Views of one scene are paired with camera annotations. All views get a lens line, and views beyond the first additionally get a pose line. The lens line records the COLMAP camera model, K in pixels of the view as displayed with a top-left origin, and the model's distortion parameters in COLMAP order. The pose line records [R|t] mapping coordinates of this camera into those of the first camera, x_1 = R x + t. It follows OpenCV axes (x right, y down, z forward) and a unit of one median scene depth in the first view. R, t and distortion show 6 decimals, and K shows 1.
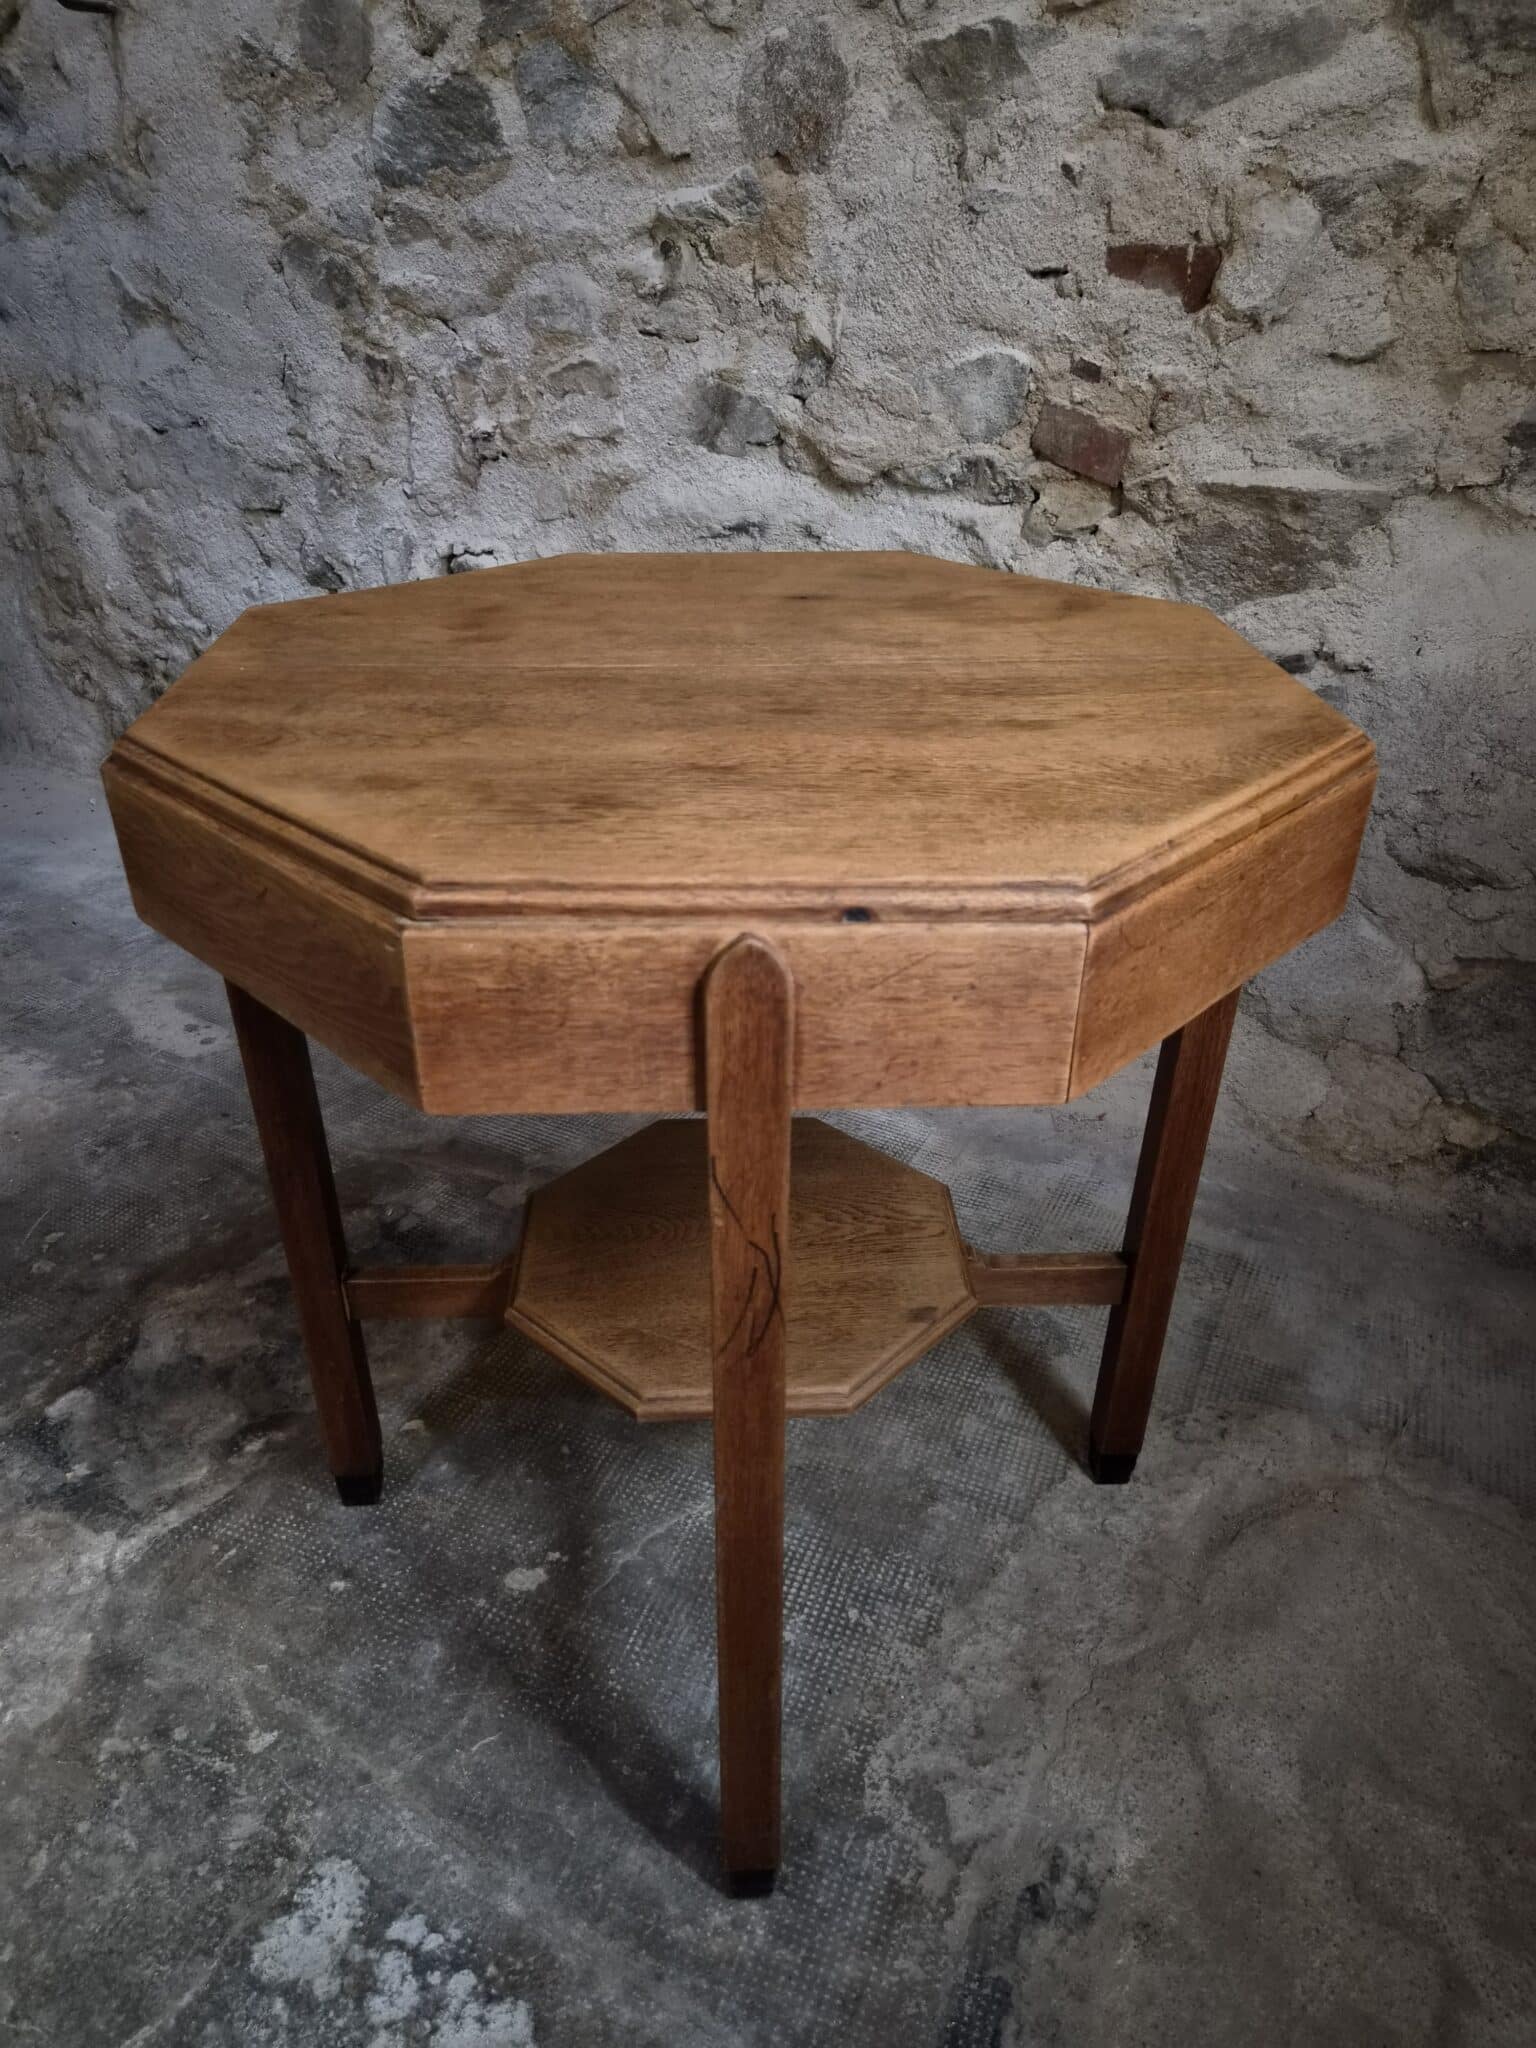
lens RADIAL K [[1376.6, 0, 774.5], [0, 1376.6, 1024.3], [0, 0, 1]] dist [0.068319, -0.050798]
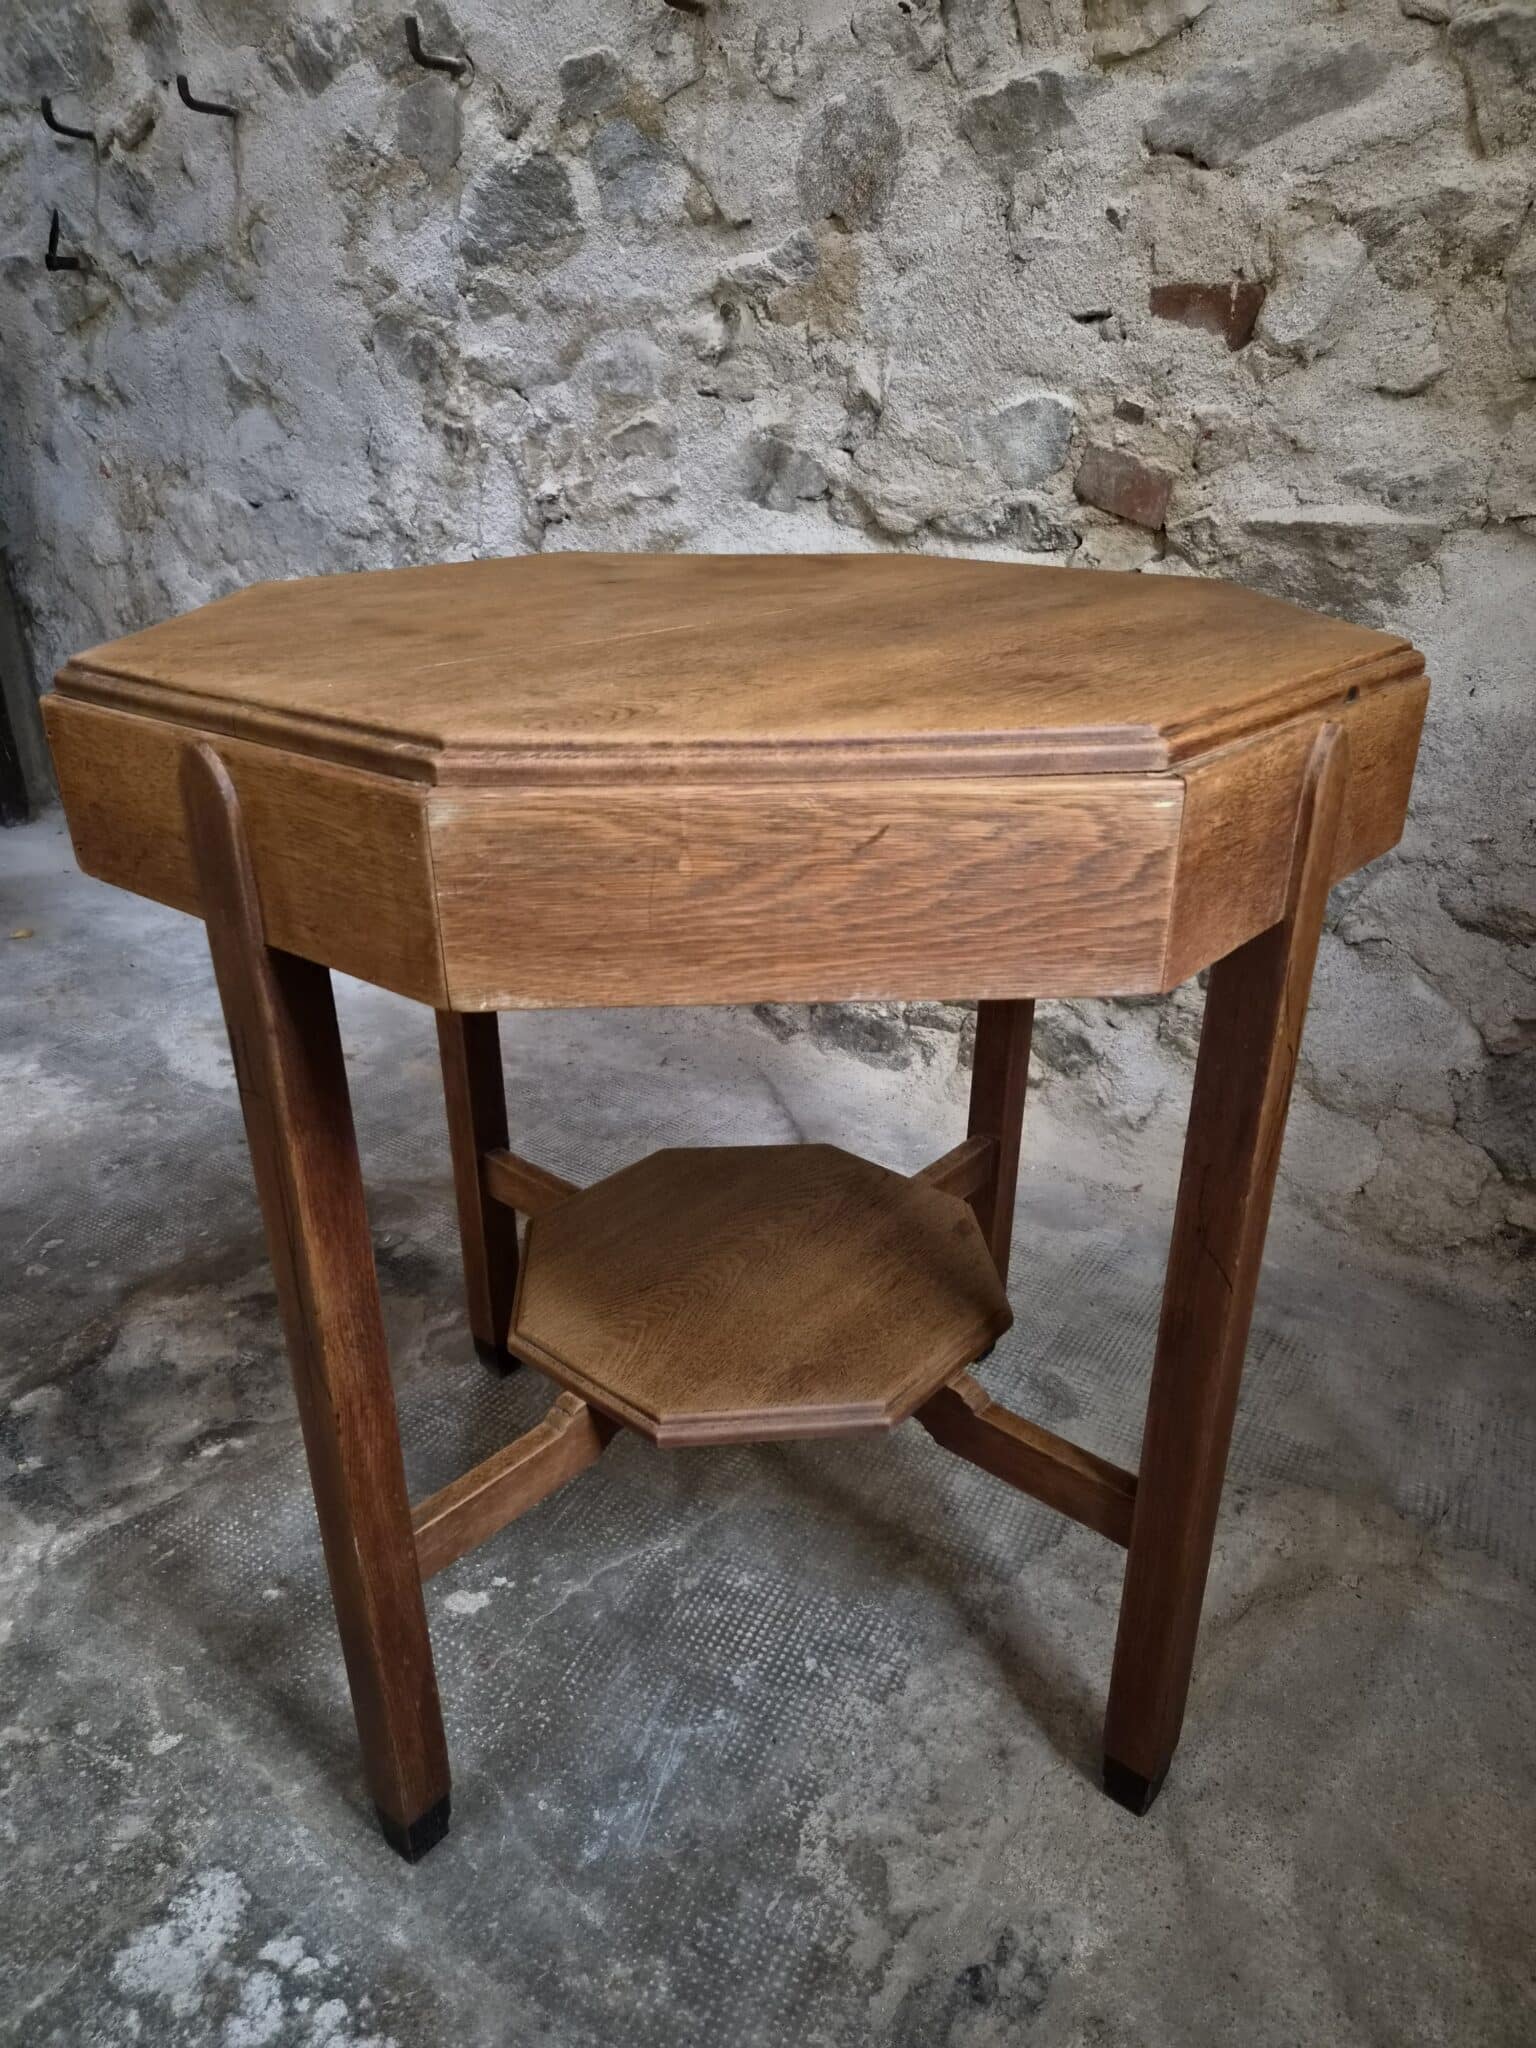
lens RADIAL K [[1381.4, 0, 771.6], [0, 1381.4, 1044.4], [0, 0, 1]] dist [0.066520, -0.050953]
pose [[0.996394, 0.044132, -0.072472, 0.063290], [-0.050345, 0.994998, -0.086276, 0.077861], [0.068302, 0.089614, 0.993632, 0.036203]]
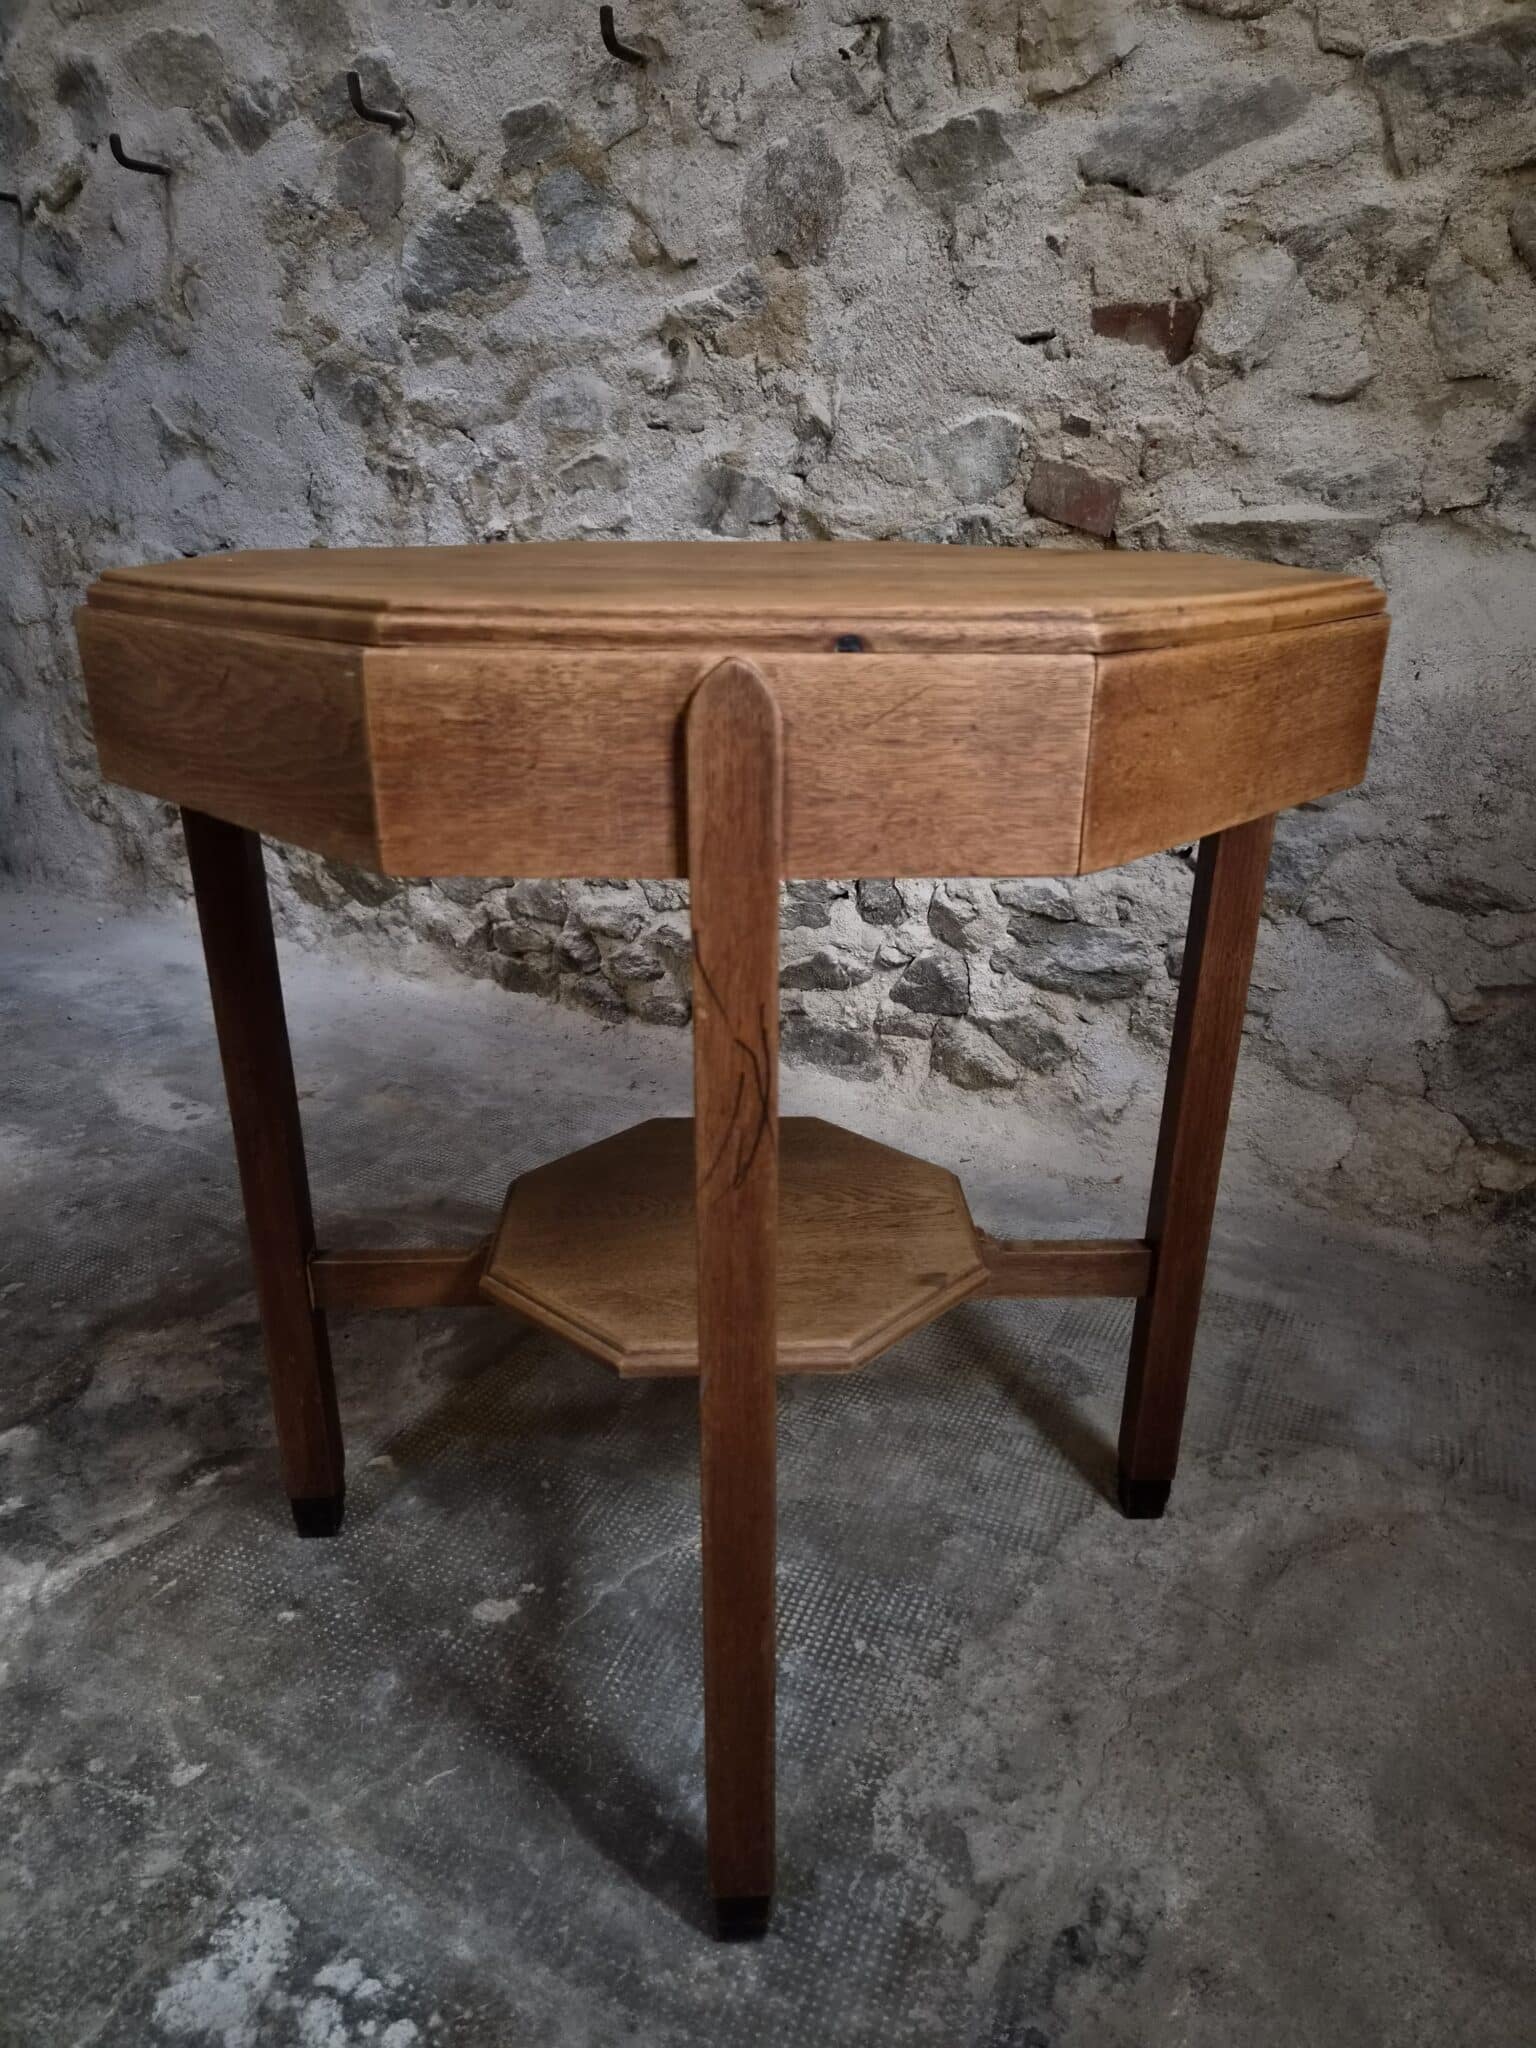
lens RADIAL K [[1375.5, 0, 776.9], [0, 1375.5, 1029.9], [0, 0, 1]] dist [0.068698, -0.051143]
pose [[0.999987, -0.000568, -0.005104, 0.006325], [-0.000209, 0.988539, -0.150966, 0.133376], [0.005131, 0.150965, 0.988526, 0.044803]]
